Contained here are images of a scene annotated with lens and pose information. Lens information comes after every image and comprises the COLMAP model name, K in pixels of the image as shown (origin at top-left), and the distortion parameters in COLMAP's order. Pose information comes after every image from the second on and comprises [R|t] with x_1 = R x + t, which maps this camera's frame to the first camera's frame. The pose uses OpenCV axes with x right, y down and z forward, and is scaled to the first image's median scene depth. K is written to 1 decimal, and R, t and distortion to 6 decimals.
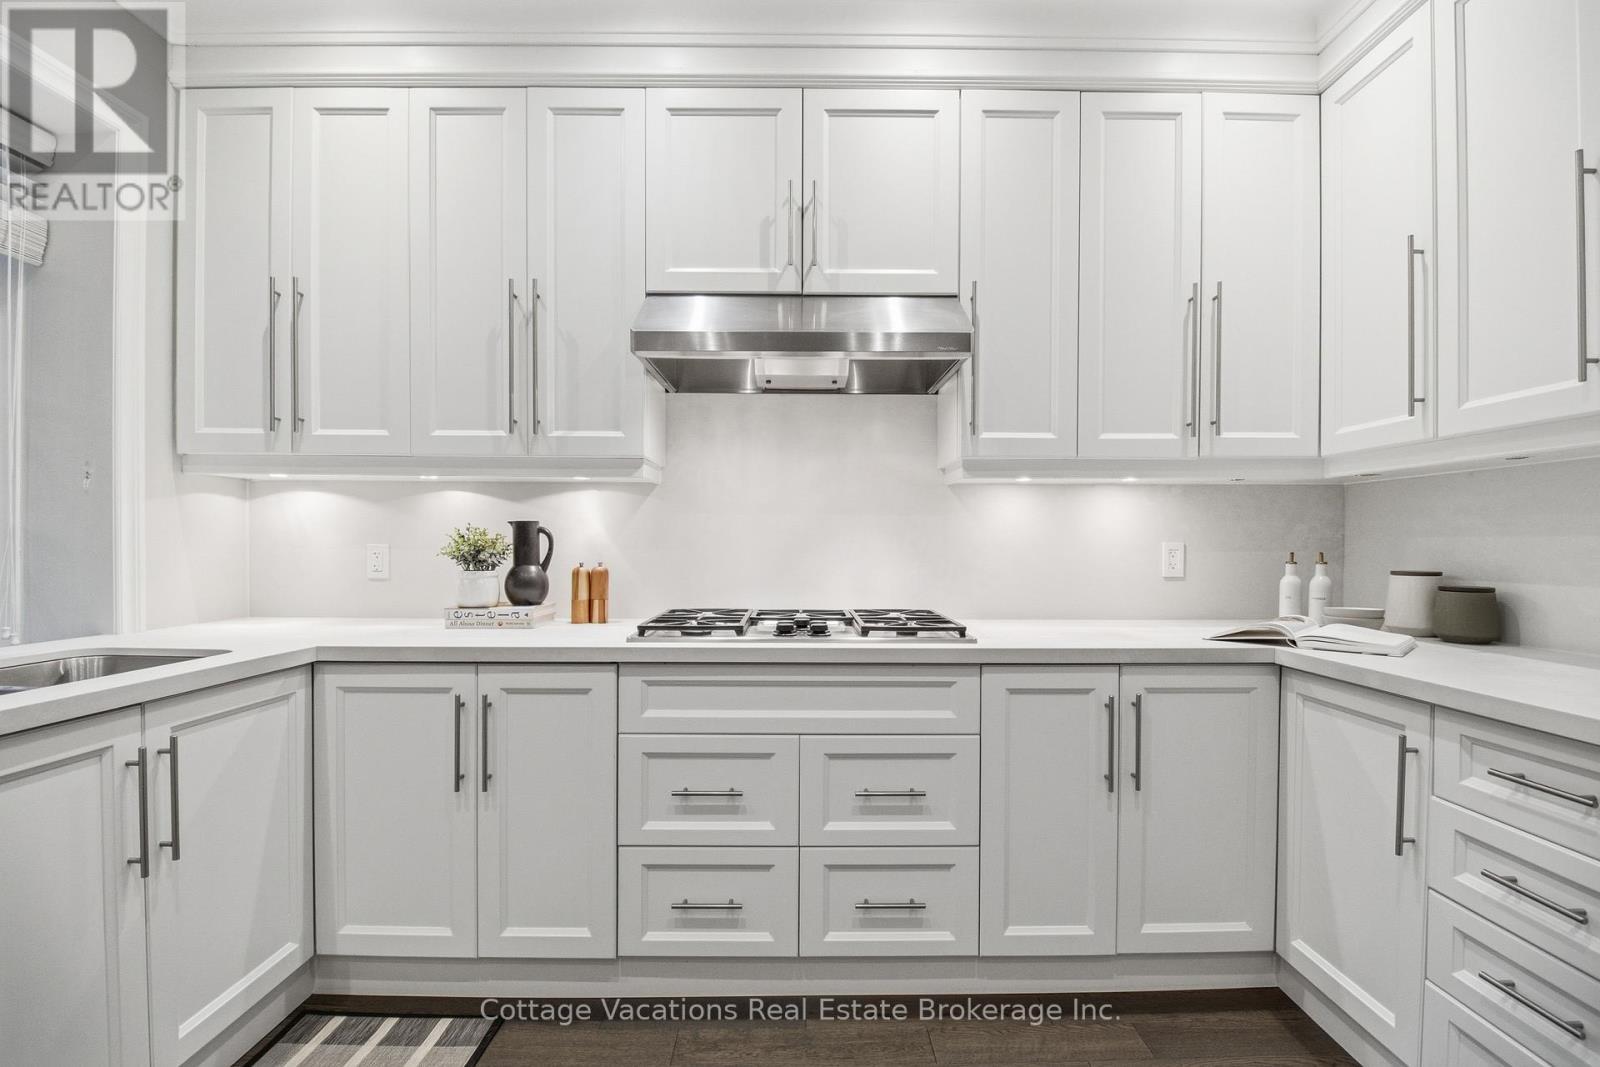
lens RADIAL K [[729.8, 0, 800.0], [0, 729.8, 533.5], [0, 0, 1]] dist [0.000237, -0.011614]
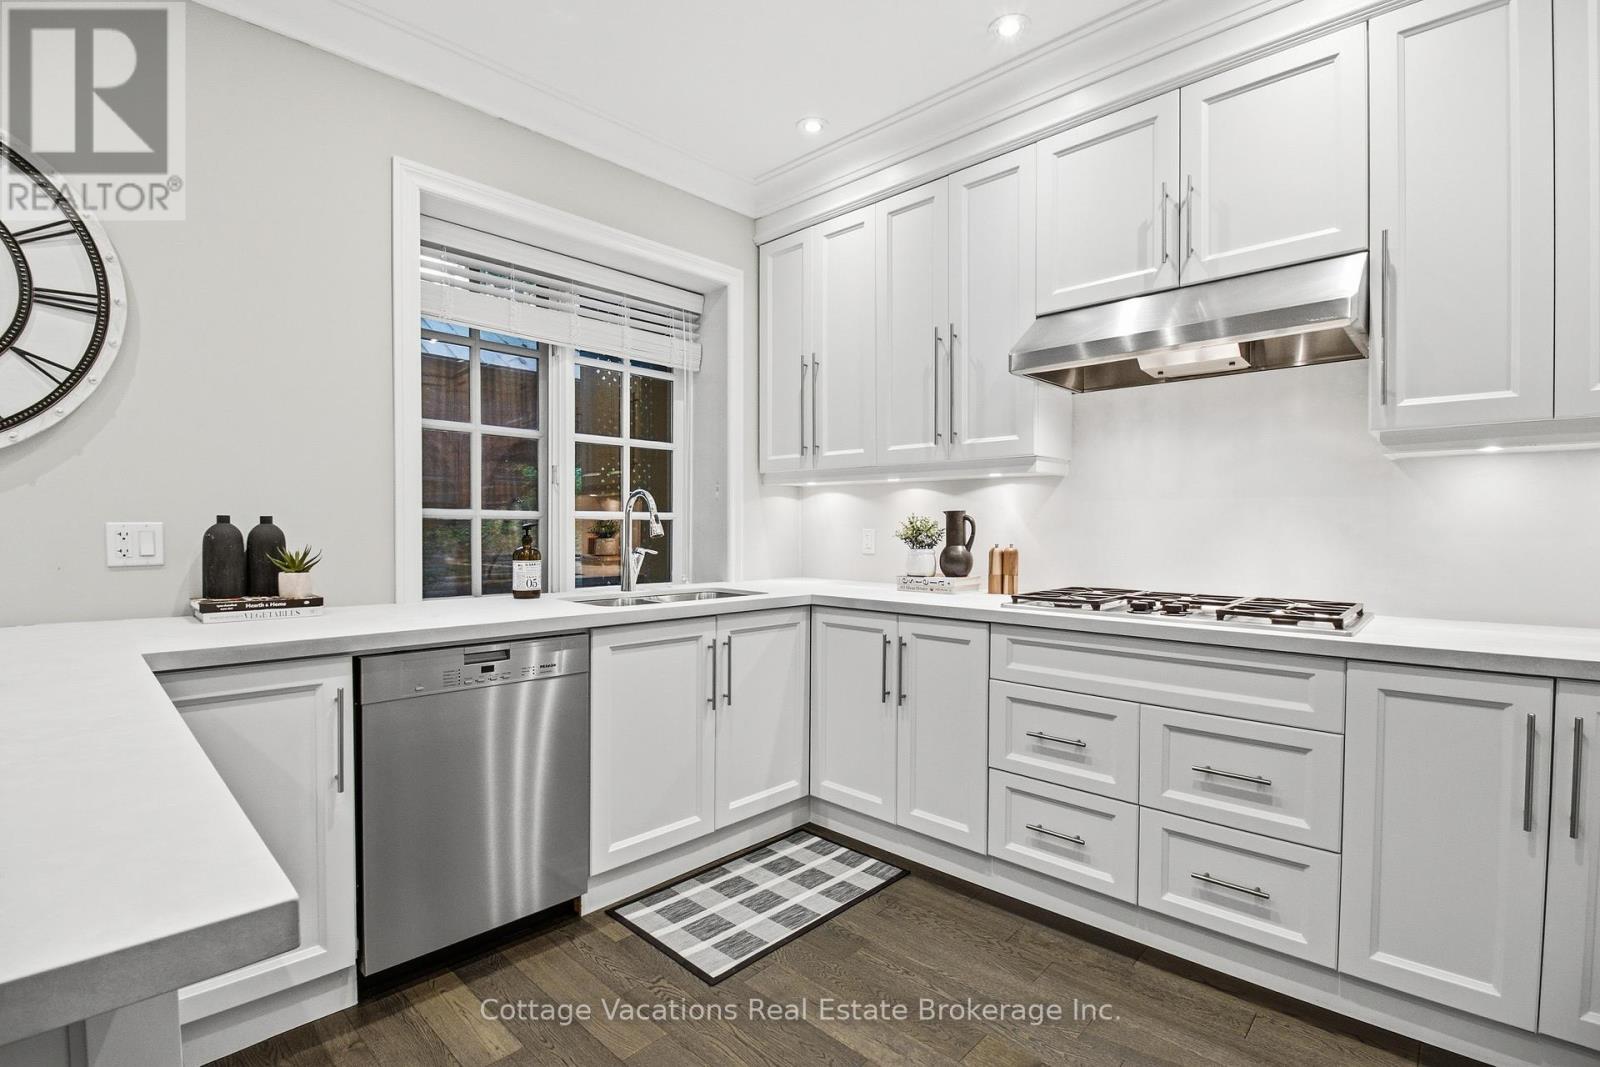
lens RADIAL K [[721.8, 0, 796.3], [0, 721.8, 511.3], [0, 0, 1]] dist [-0.000161, -0.012269]
pose [[0.725287, -0.016606, -0.688246, 0.338801], [0.006305, 0.999827, -0.017479, 0.004890], [0.688417, 0.008338, 0.725267, -0.123968]]
